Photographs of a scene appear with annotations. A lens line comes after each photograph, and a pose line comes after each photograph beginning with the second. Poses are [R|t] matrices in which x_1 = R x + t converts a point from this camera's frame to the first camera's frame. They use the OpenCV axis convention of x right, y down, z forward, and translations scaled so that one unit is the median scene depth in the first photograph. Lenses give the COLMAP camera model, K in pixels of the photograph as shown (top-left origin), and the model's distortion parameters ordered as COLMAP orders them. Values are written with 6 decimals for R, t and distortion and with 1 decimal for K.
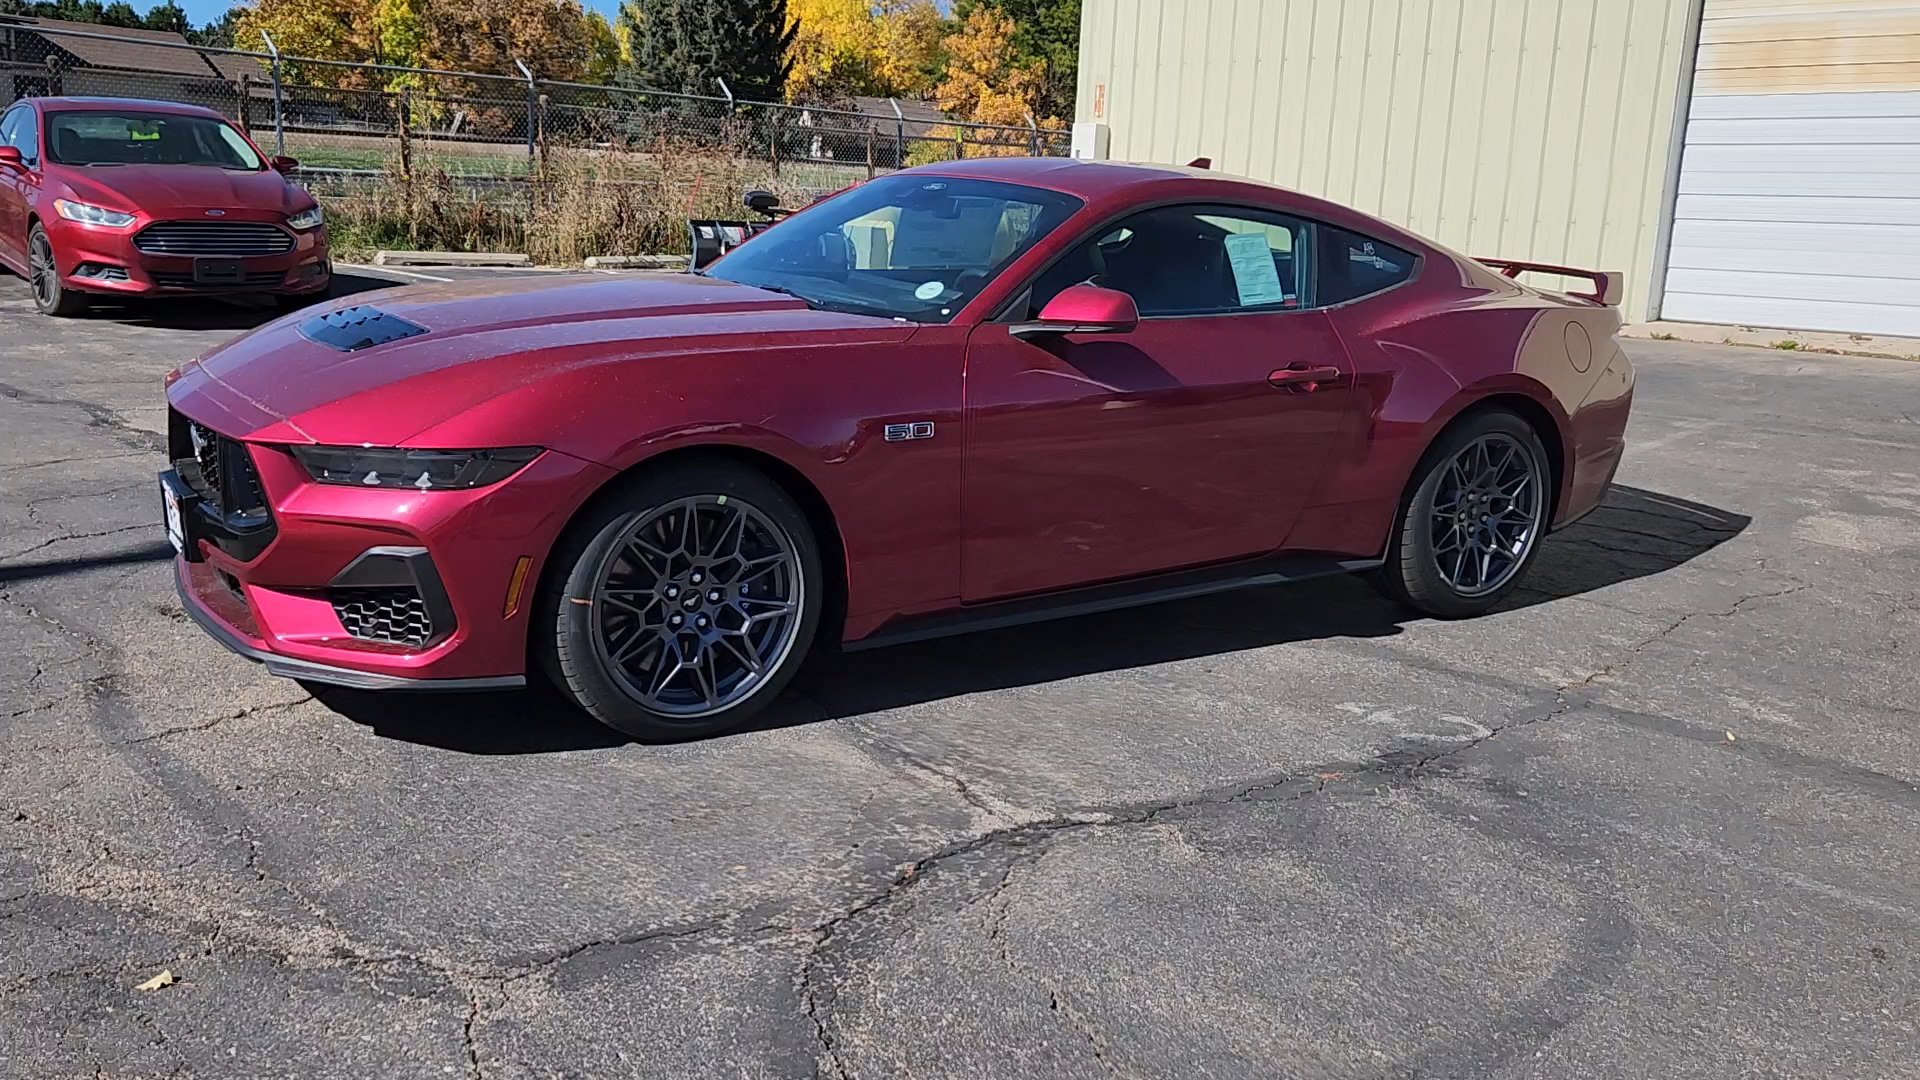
lens RADIAL K [[1631.7, 0, 943.3], [0, 1631.7, 545.9], [0, 0, 1]] dist [0.020121, -0.000903]
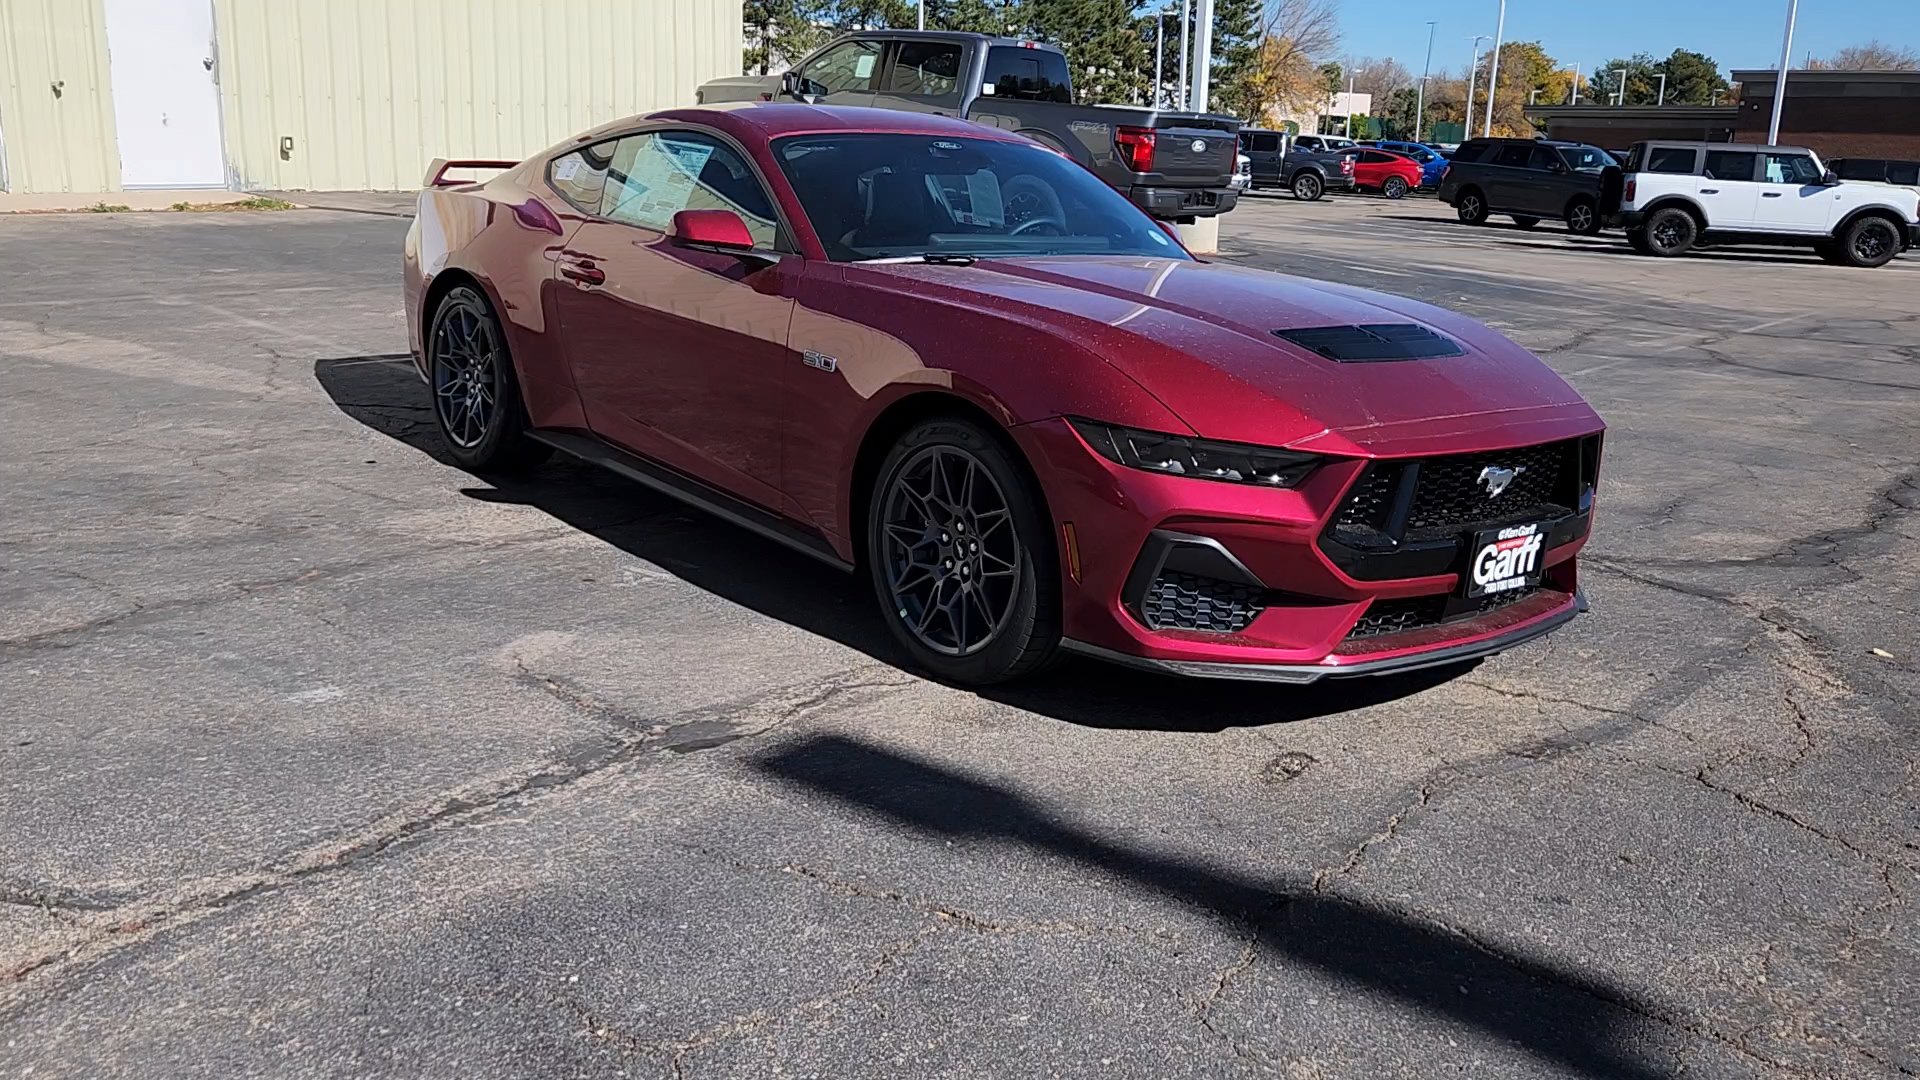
lens RADIAL K [[1631.7, 0, 940.7], [0, 1631.7, 537.9], [0, 0, 1]] dist [0.020121, -0.000903]
pose [[-0.115199, -0.293930, 0.948860, -1.143719], [0.165275, 0.936233, 0.310084, -0.327880], [-0.979496, 0.192544, -0.059274, 1.175889]]
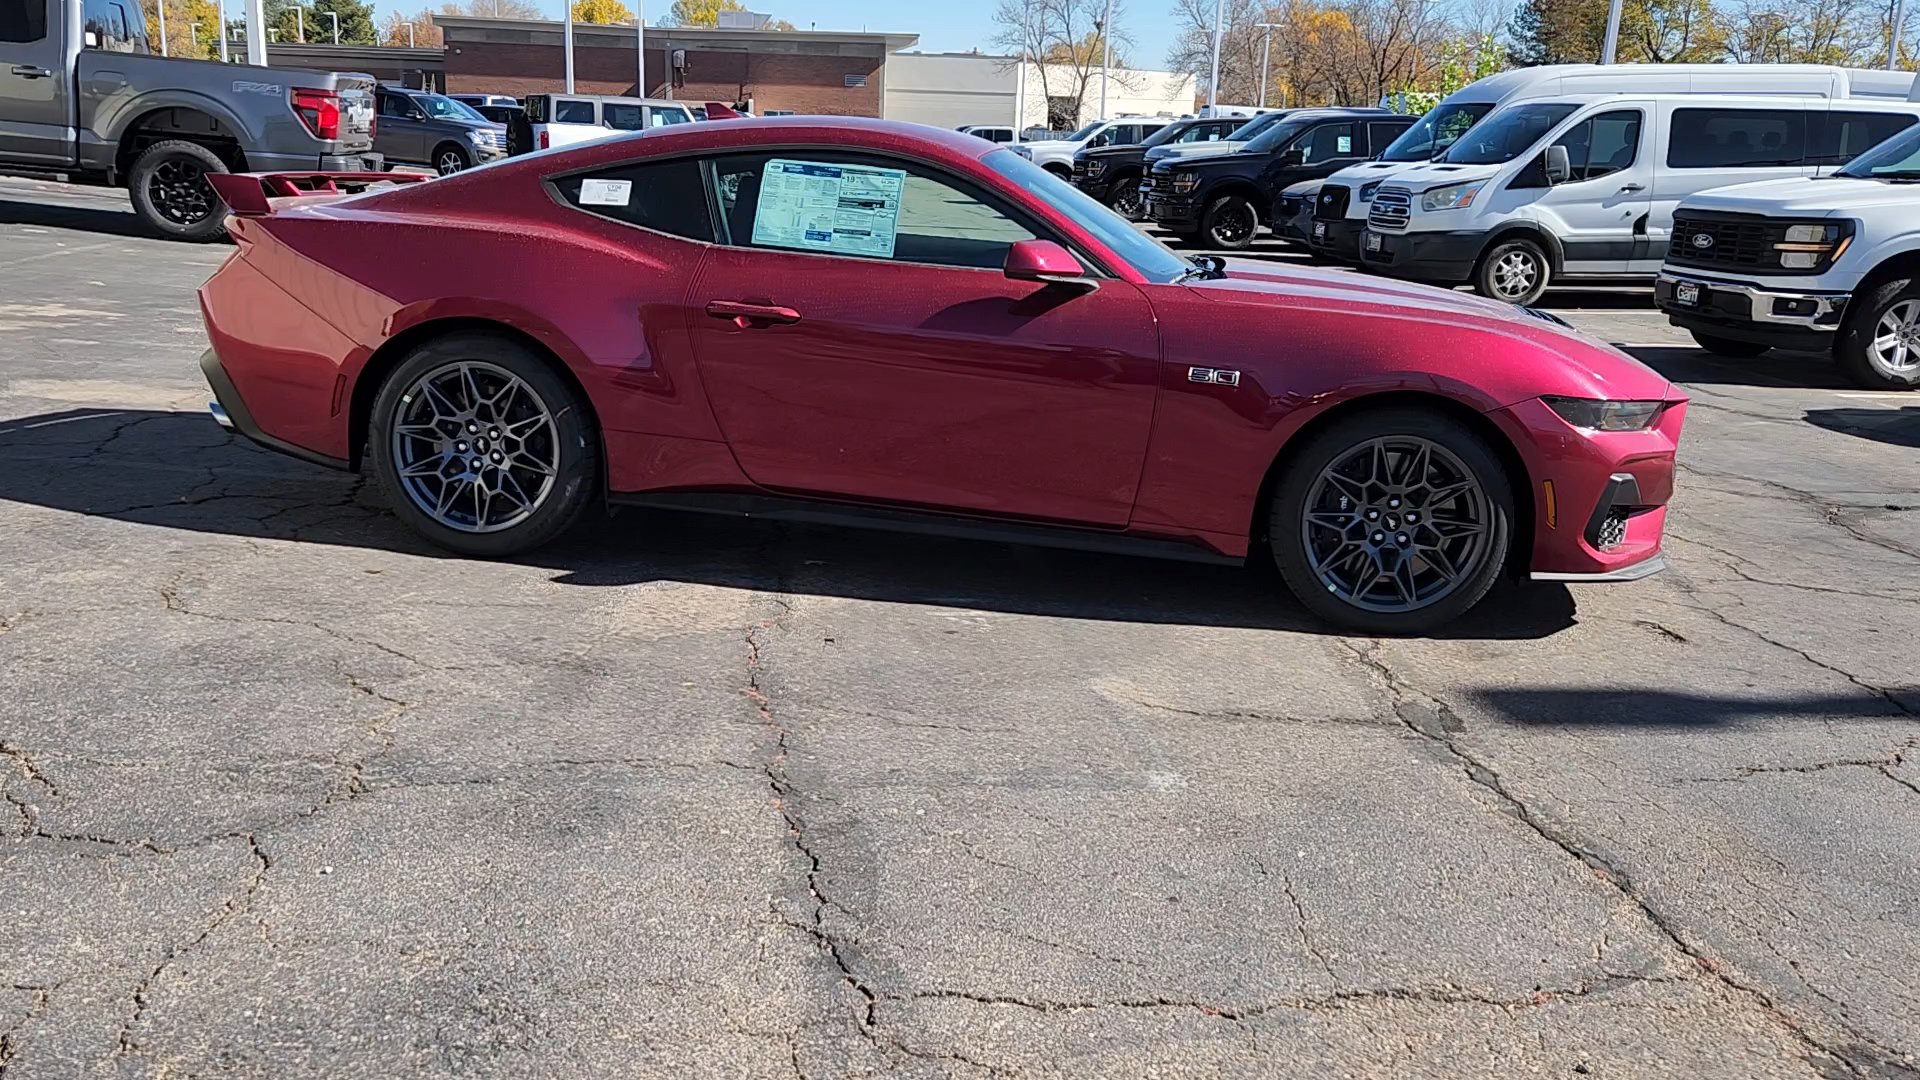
lens RADIAL K [[1631.7, 0, 937.0], [0, 1631.7, 559.9], [0, 0, 1]] dist [0.020121, -0.000903]
pose [[-0.768450, -0.244863, 0.591207, -0.715279], [0.053707, 0.895954, 0.440888, -0.493403], [-0.637652, 0.370553, -0.675345, 1.988080]]
